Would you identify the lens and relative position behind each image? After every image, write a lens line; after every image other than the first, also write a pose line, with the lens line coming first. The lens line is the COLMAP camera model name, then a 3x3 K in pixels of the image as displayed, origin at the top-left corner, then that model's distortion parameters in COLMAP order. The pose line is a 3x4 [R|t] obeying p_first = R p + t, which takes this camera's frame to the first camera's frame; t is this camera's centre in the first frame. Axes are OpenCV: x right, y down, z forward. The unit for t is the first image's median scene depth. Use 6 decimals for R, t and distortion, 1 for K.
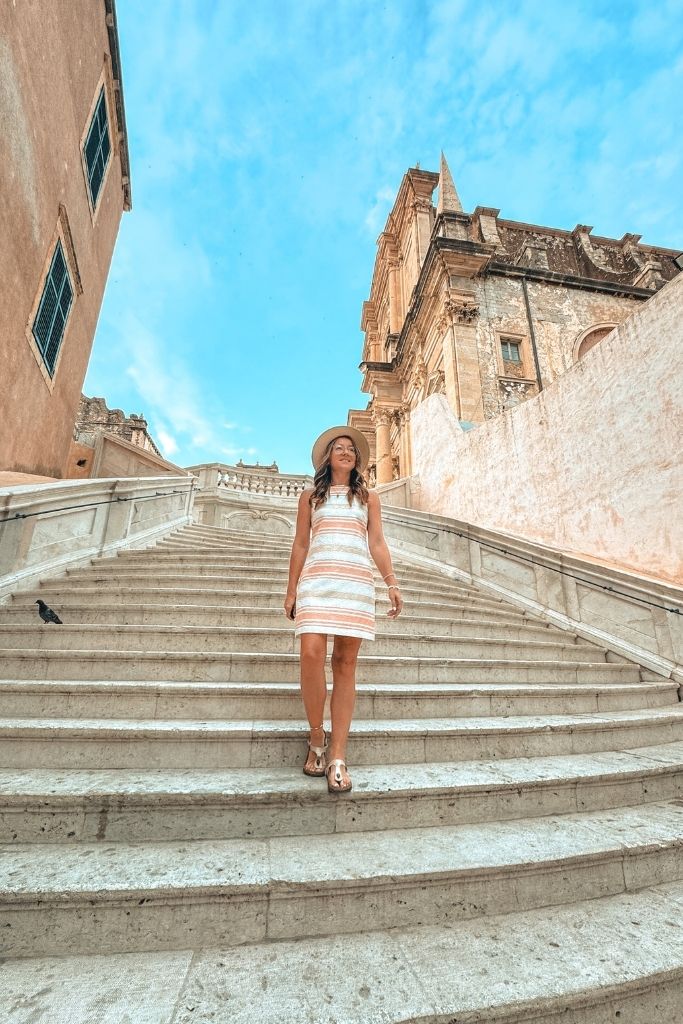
lens RADIAL K [[479.1, 0, 345.4], [0, 479.1, 514.3], [0, 0, 1]] dist [-0.000665, 0.000078]
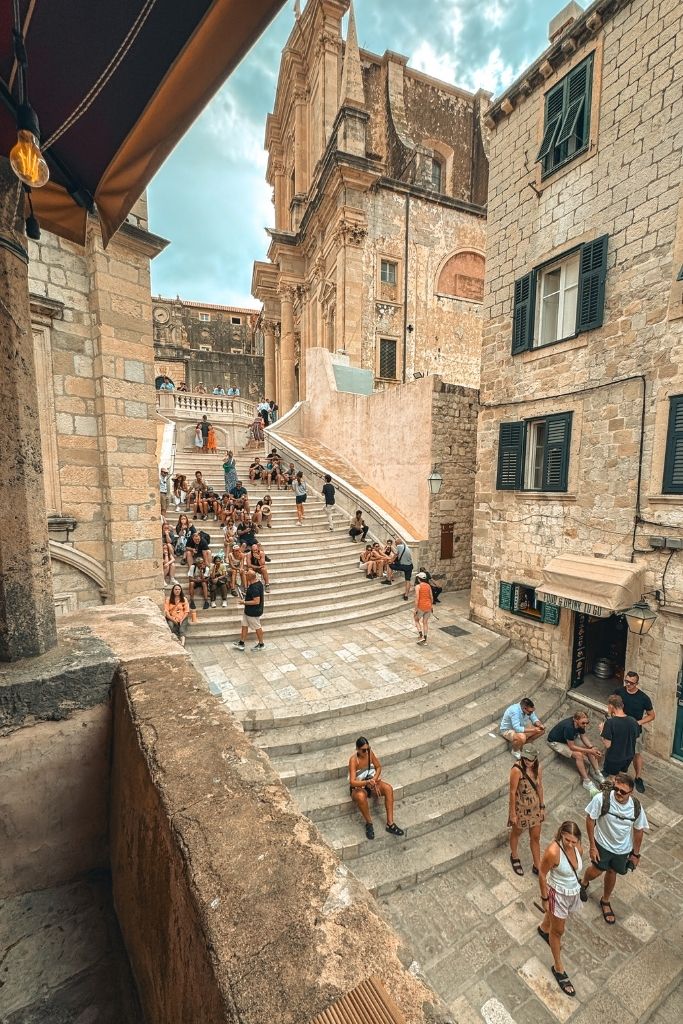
lens RADIAL K [[479.1, 0, 345.4], [0, 479.1, 514.3], [0, 0, 1]] dist [-0.000665, 0.000078]
pose [[0.980286, -0.020139, 0.196557, -0.026698], [-0.055930, 0.925823, 0.373797, -0.201023], [-0.189505, -0.377421, 0.906444, -0.343178]]
